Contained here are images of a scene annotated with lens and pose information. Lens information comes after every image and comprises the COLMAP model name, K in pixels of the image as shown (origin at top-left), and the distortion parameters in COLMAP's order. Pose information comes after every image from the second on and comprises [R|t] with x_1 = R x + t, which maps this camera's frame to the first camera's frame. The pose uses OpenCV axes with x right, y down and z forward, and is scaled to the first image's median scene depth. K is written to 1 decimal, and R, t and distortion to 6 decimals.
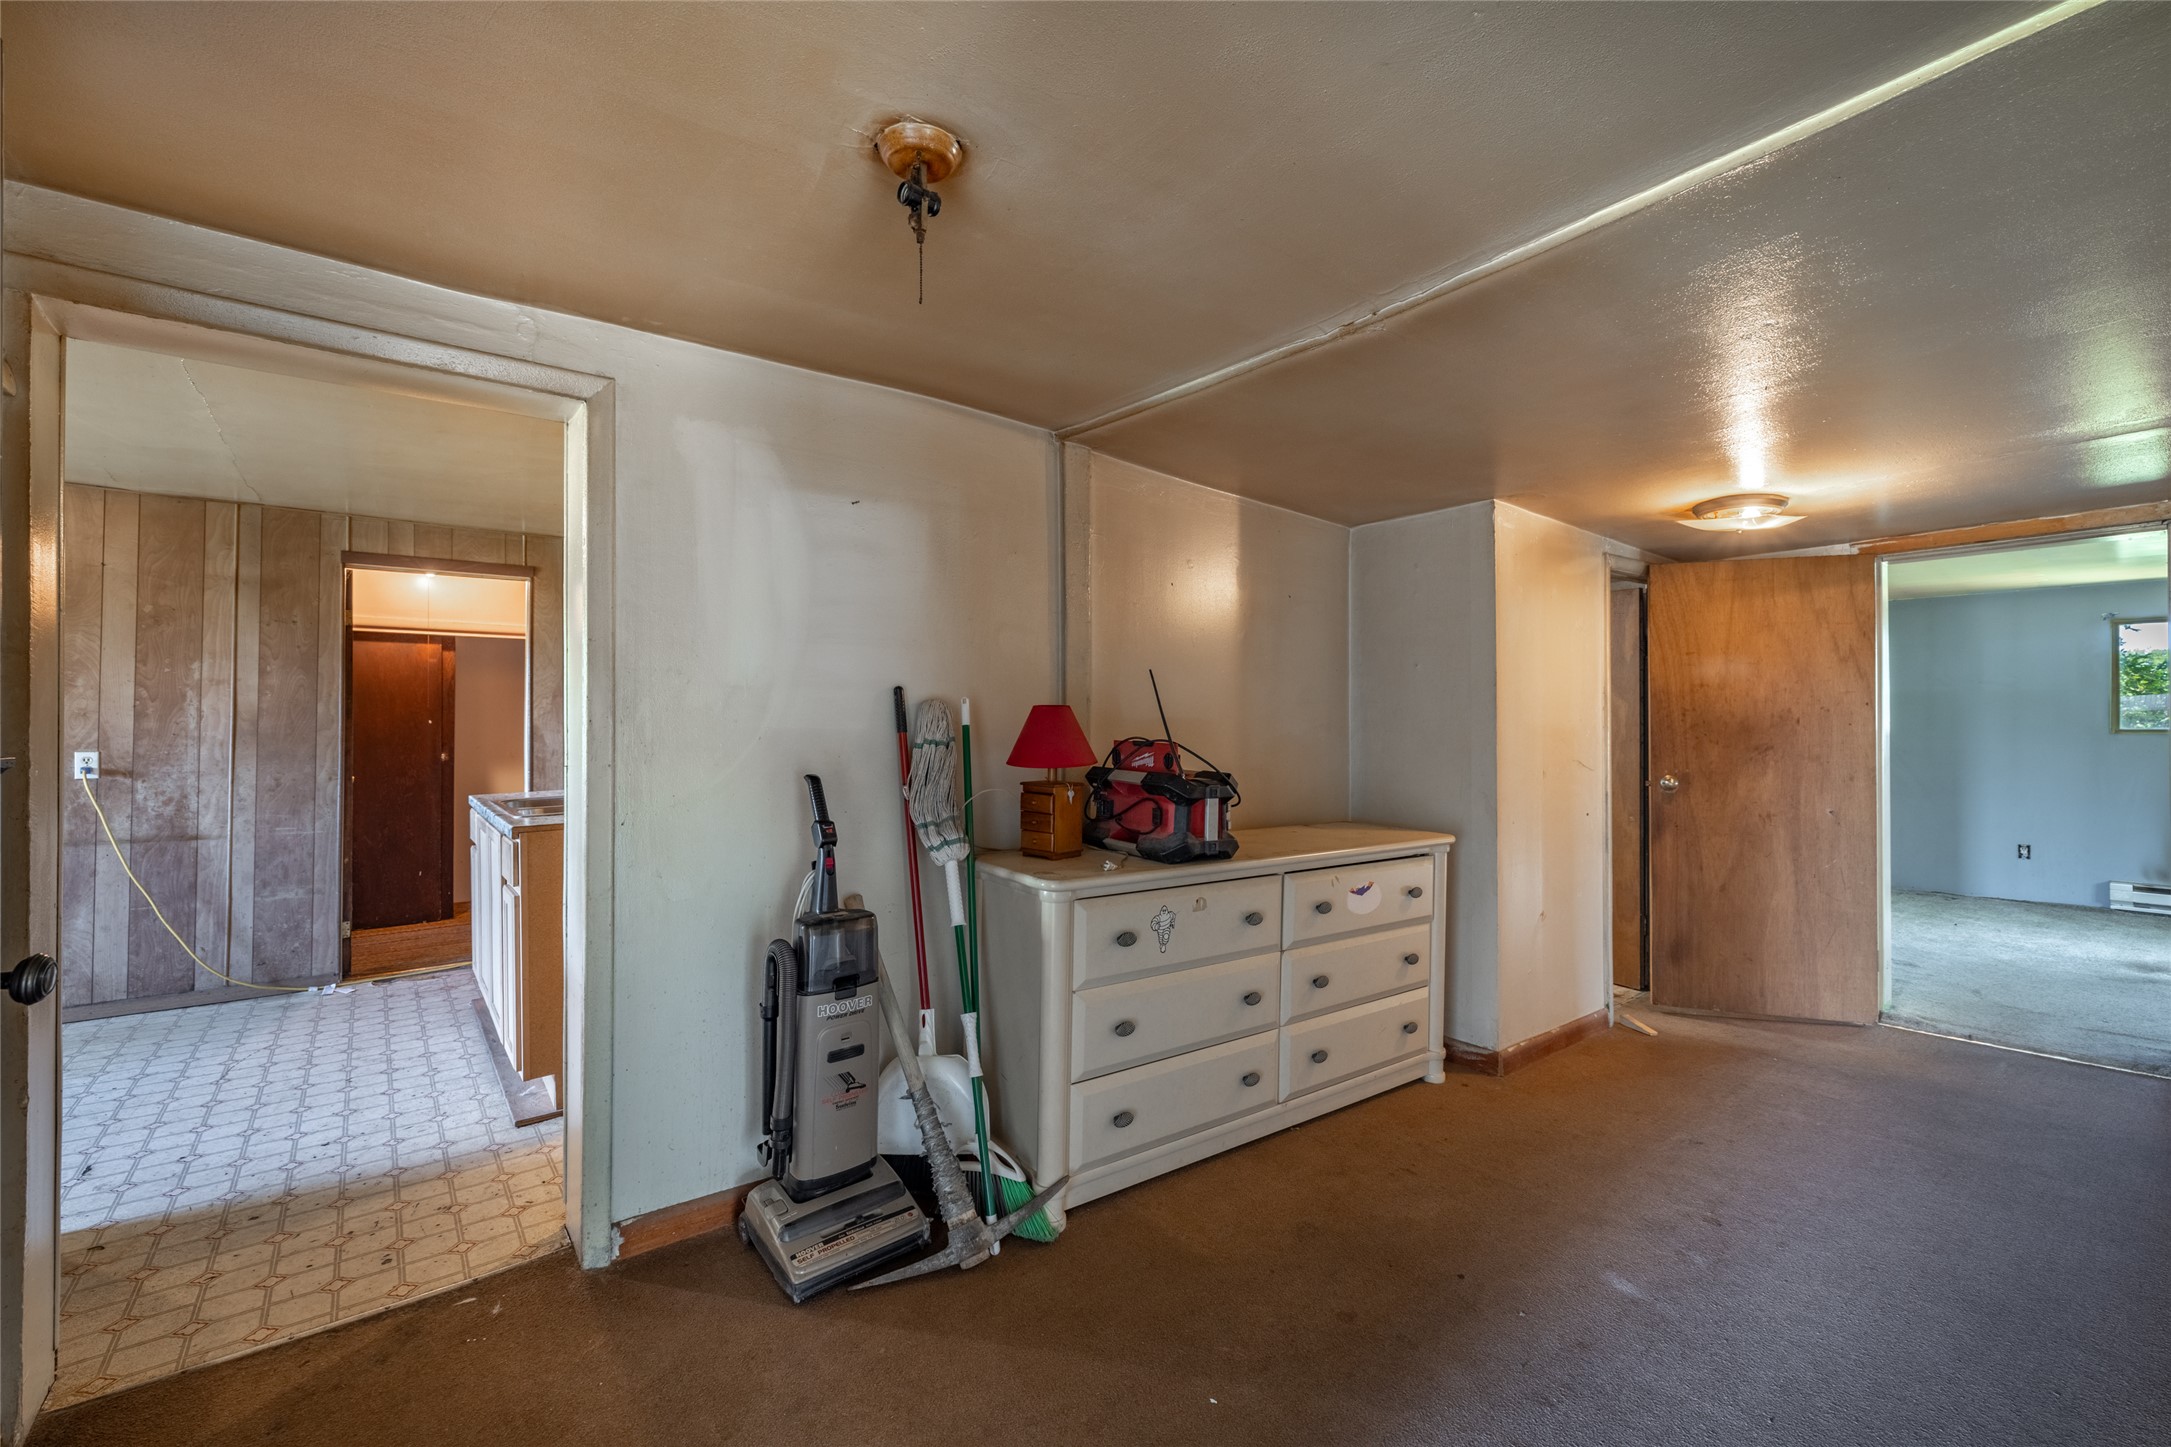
lens RADIAL K [[909.8, 0, 1084.7], [0, 909.8, 712.1], [0, 0, 1]] dist [-0.000376, 0.000697]
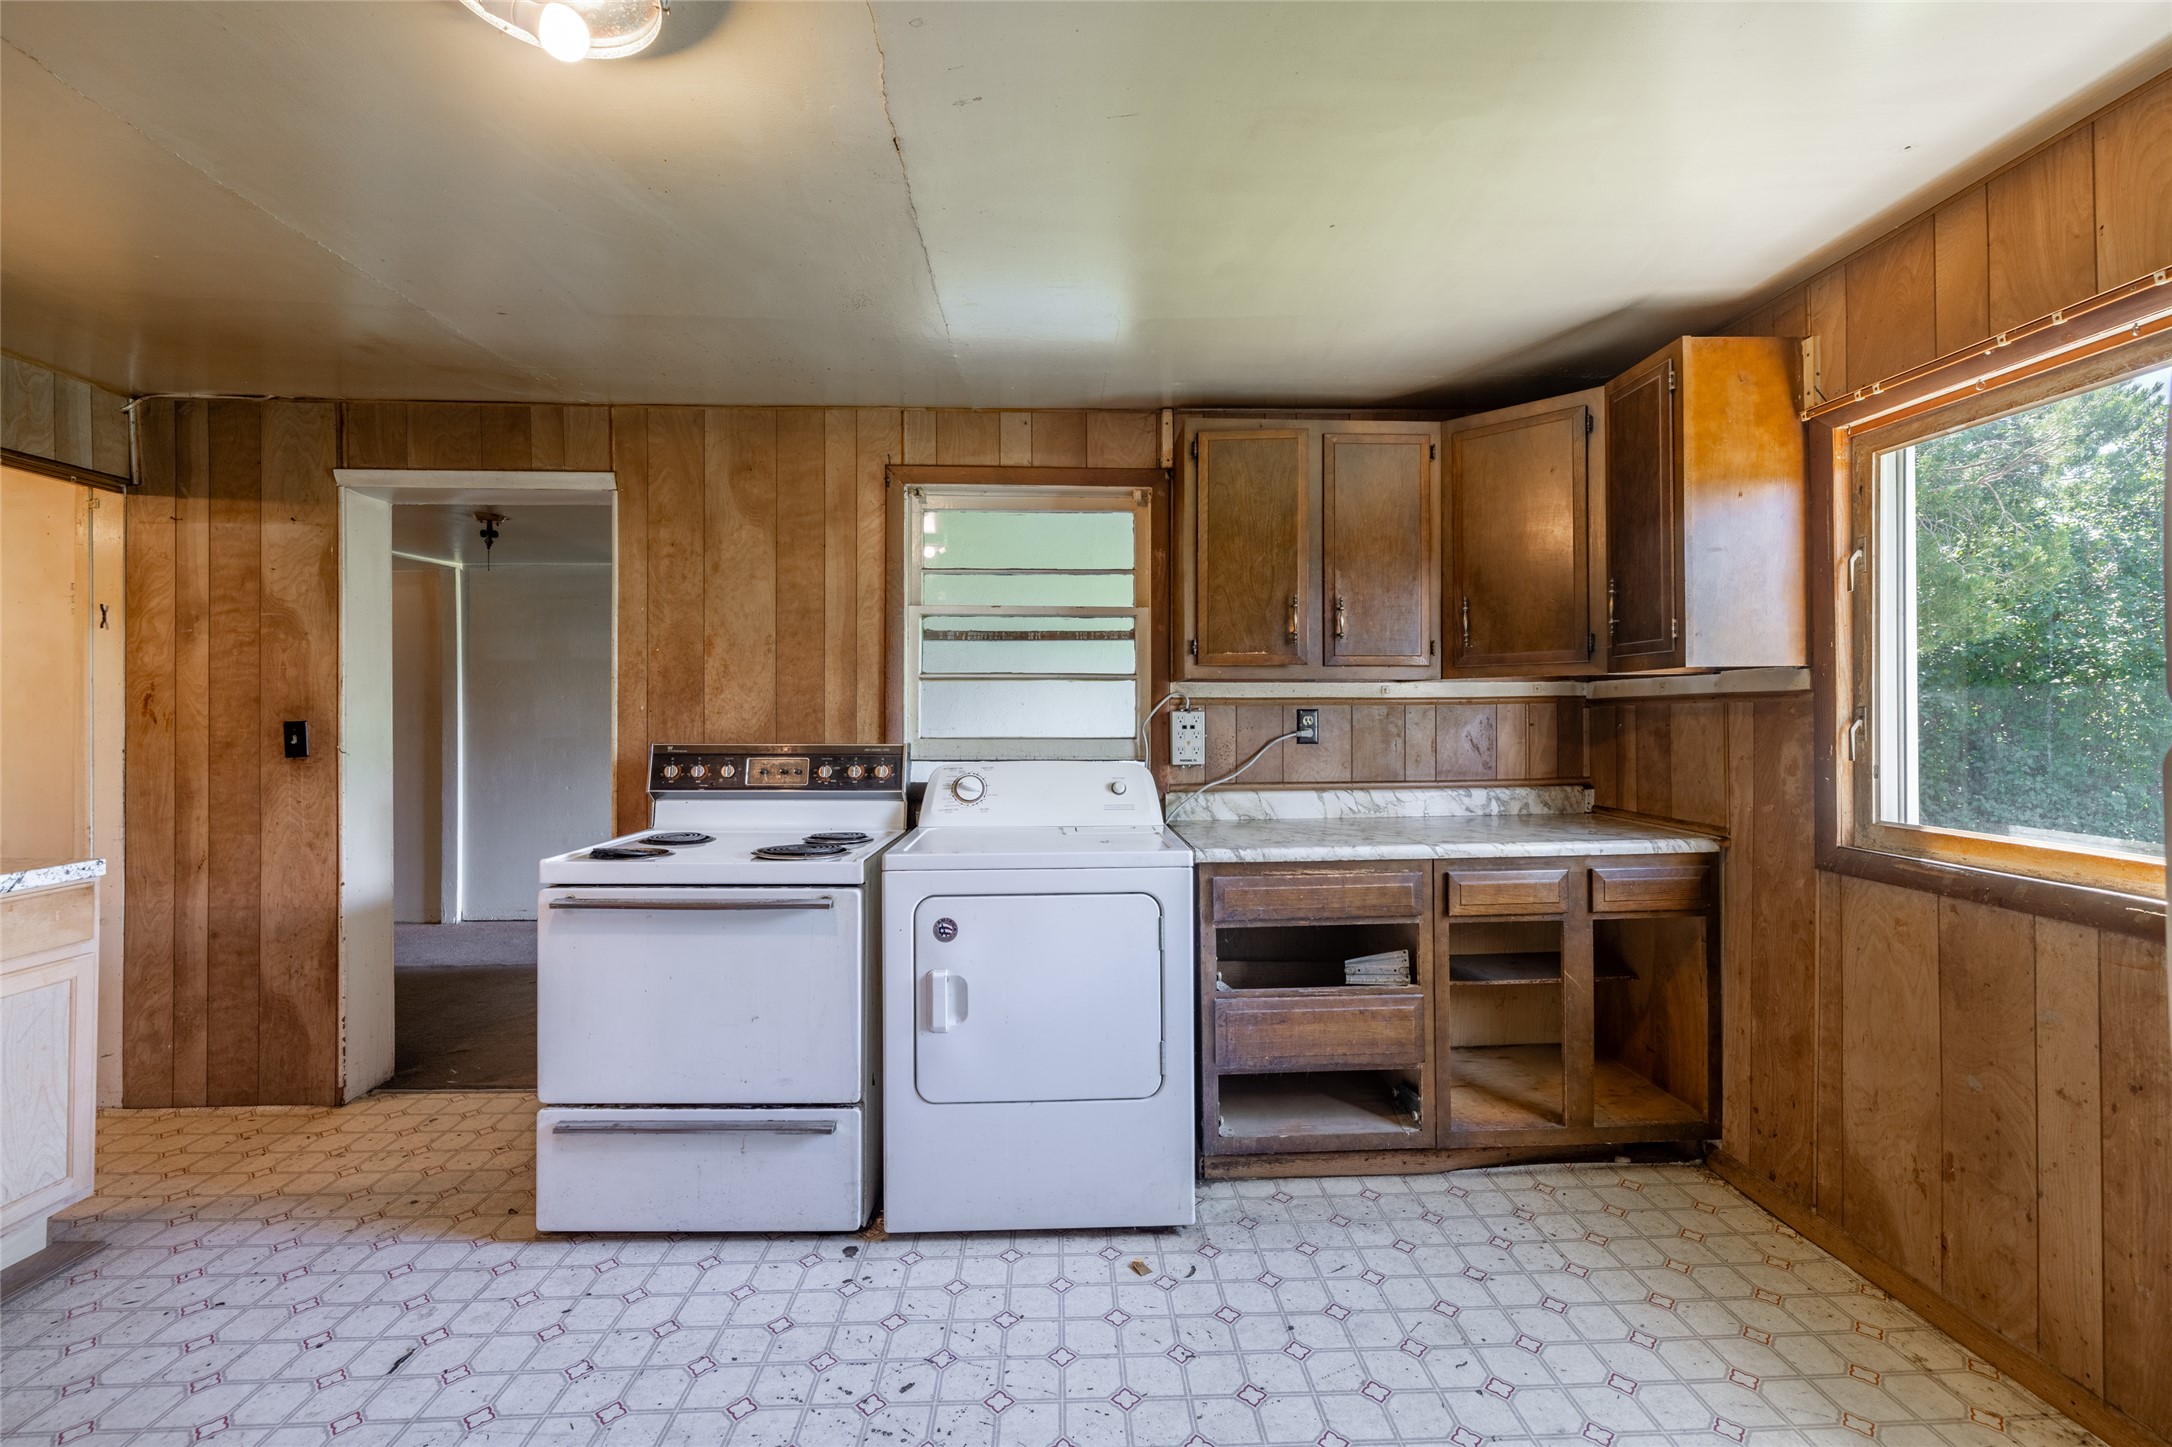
lens RADIAL K [[910.3, 0, 1085.1], [0, 910.3, 716.9], [0, 0, 1]] dist [-0.000376, 0.000697]
pose [[-0.807035, 0.002214, 0.590499, -1.201830], [-0.003176, 0.999962, -0.008089, 0.008004], [-0.590495, -0.008403, -0.806998, 0.781668]]
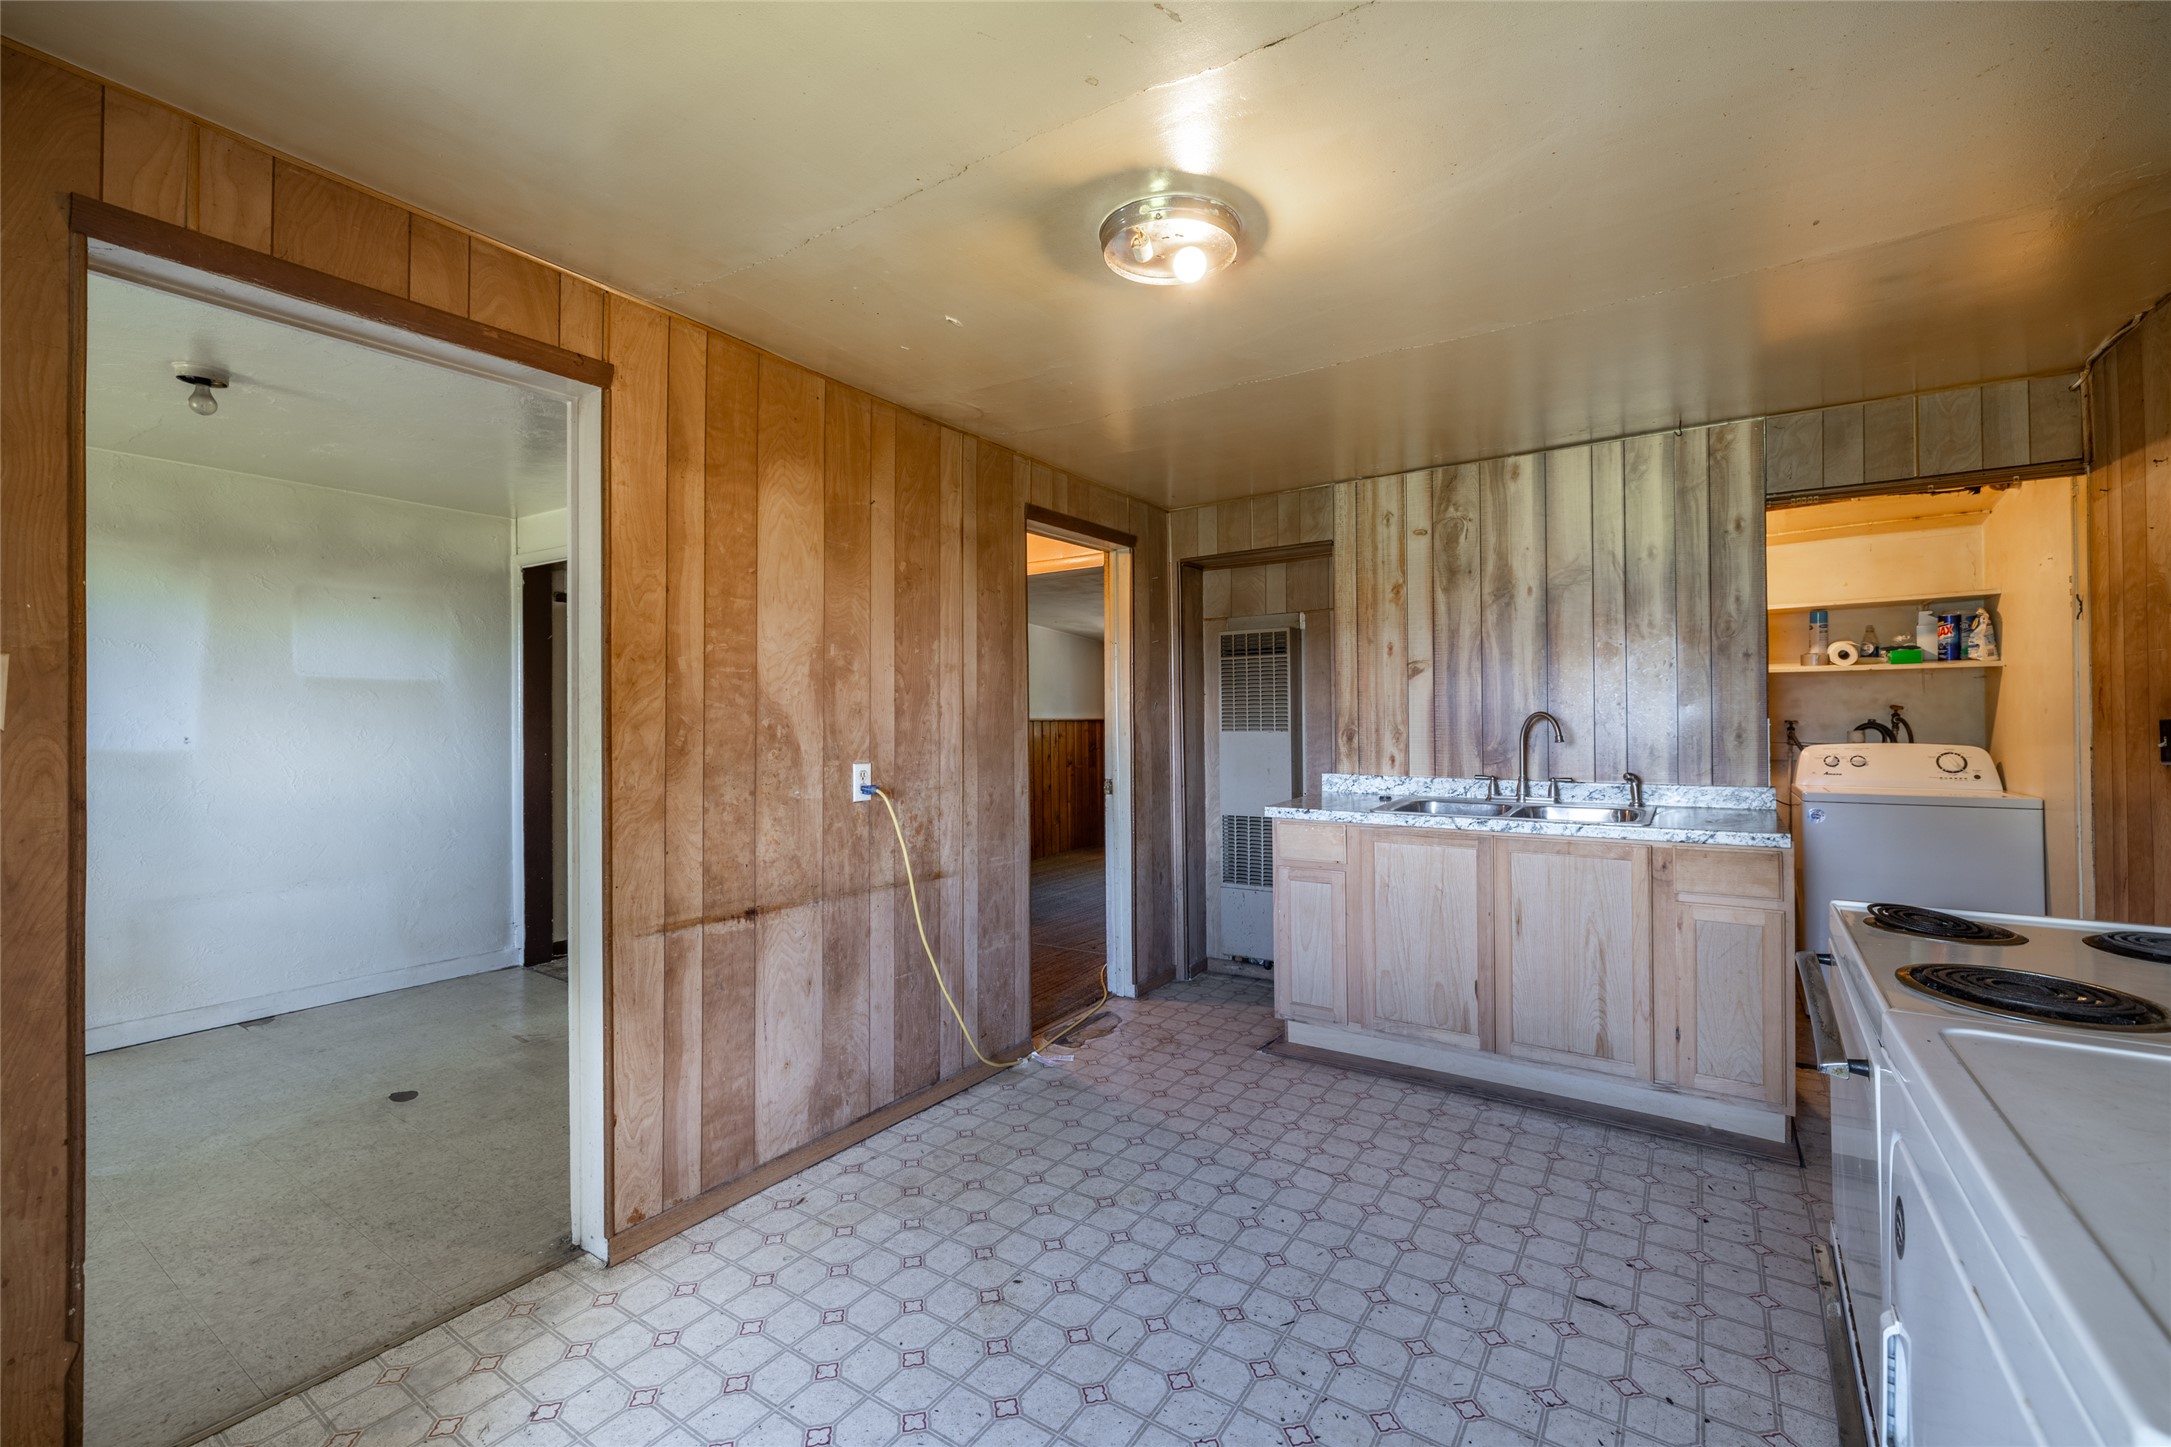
lens RADIAL K [[909.8, 0, 1086.7], [0, 909.8, 712.1], [0, 0, 1]] dist [-0.000376, 0.000697]
pose [[0.951555, -0.003447, 0.307460, -1.080466], [0.002234, 0.999988, 0.004296, 0.000520], [-0.307471, -0.003401, 0.951551, 0.249421]]
